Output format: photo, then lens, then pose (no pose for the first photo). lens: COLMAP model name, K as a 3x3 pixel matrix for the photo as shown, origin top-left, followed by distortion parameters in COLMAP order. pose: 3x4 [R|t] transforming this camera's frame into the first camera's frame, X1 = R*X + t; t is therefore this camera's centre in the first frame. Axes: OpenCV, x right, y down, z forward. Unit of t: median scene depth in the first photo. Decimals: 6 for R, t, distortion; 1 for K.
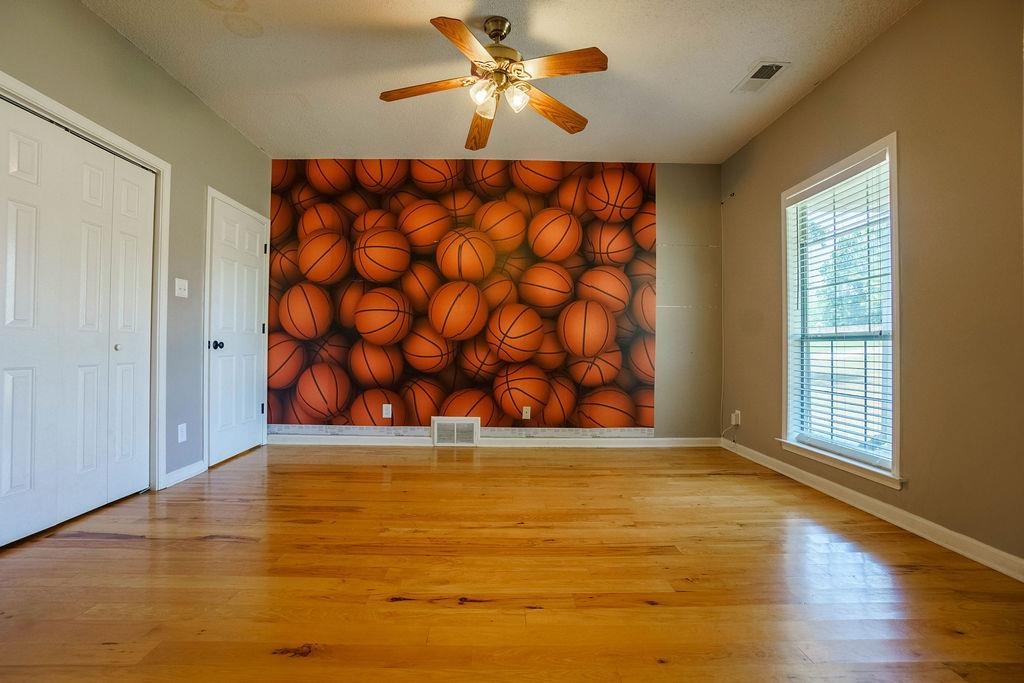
lens RADIAL K [[447.0, 0, 518.5], [0, 447.0, 338.5], [0, 0, 1]] dist [-0.040027, 0.000172]
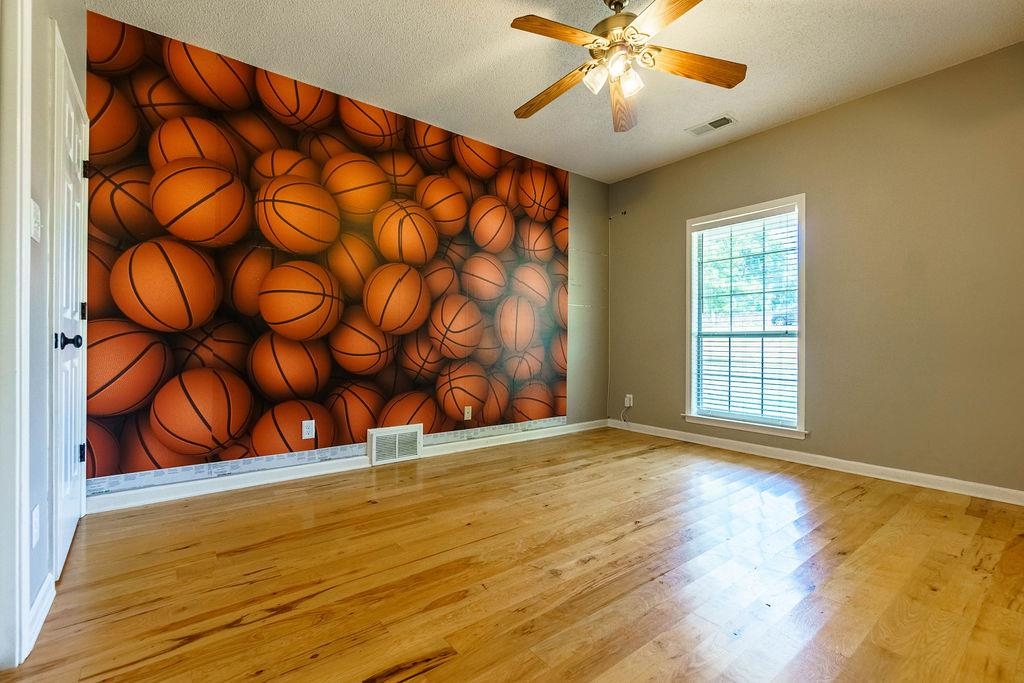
lens RADIAL K [[436.6, 0, 495.9], [0, 436.6, 340.5], [0, 0, 1]] dist [-0.003852, 0.000559]
pose [[0.810695, -0.001068, 0.585468, -0.465180], [-0.010141, 0.999823, 0.015865, 0.000740], [-0.585381, -0.018799, 0.810540, 0.234162]]
